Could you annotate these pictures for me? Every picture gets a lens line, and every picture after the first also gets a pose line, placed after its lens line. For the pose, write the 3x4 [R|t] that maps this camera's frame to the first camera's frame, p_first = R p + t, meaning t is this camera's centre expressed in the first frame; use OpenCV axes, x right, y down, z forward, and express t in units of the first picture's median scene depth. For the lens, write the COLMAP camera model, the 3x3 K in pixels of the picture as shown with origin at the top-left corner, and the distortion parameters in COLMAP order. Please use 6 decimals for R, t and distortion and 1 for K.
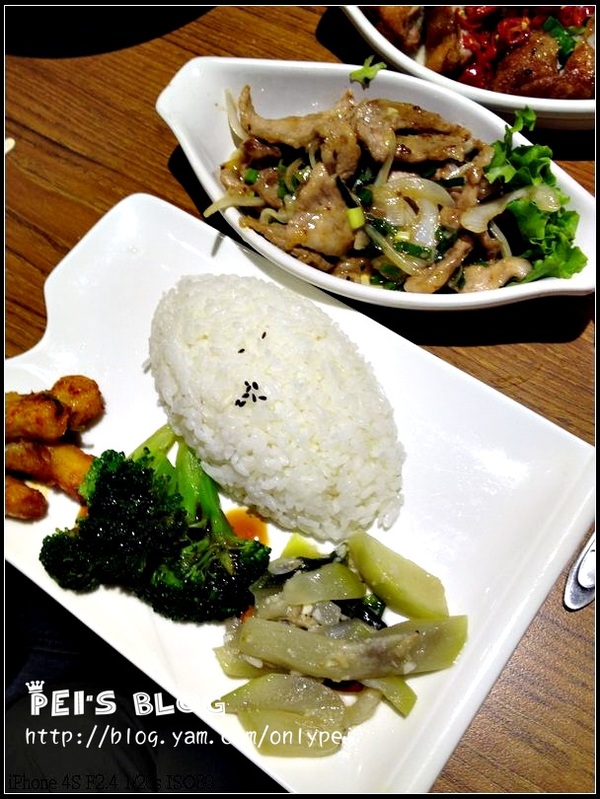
lens RADIAL K [[759.2, 0, 300.0], [0, 759.2, 399.5], [0, 0, 1]] dist [0.111253, -0.297422]
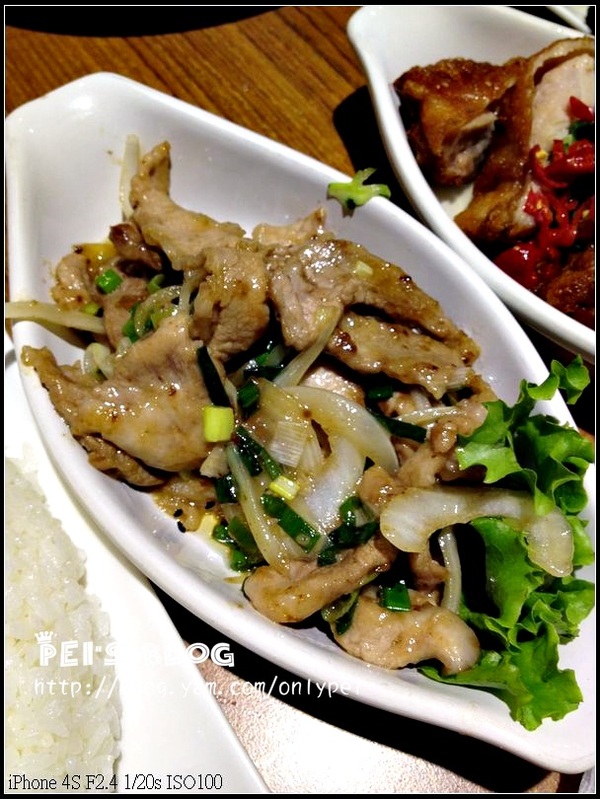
lens RADIAL K [[759.2, 0, 300.0], [0, 759.2, 399.5], [0, 0, 1]] dist [0.111253, -0.297422]
pose [[0.927887, 0.367834, -0.061031, 0.153168], [-0.371550, 0.925873, -0.068633, -0.236271], [0.031262, 0.086359, 0.995773, 0.451041]]
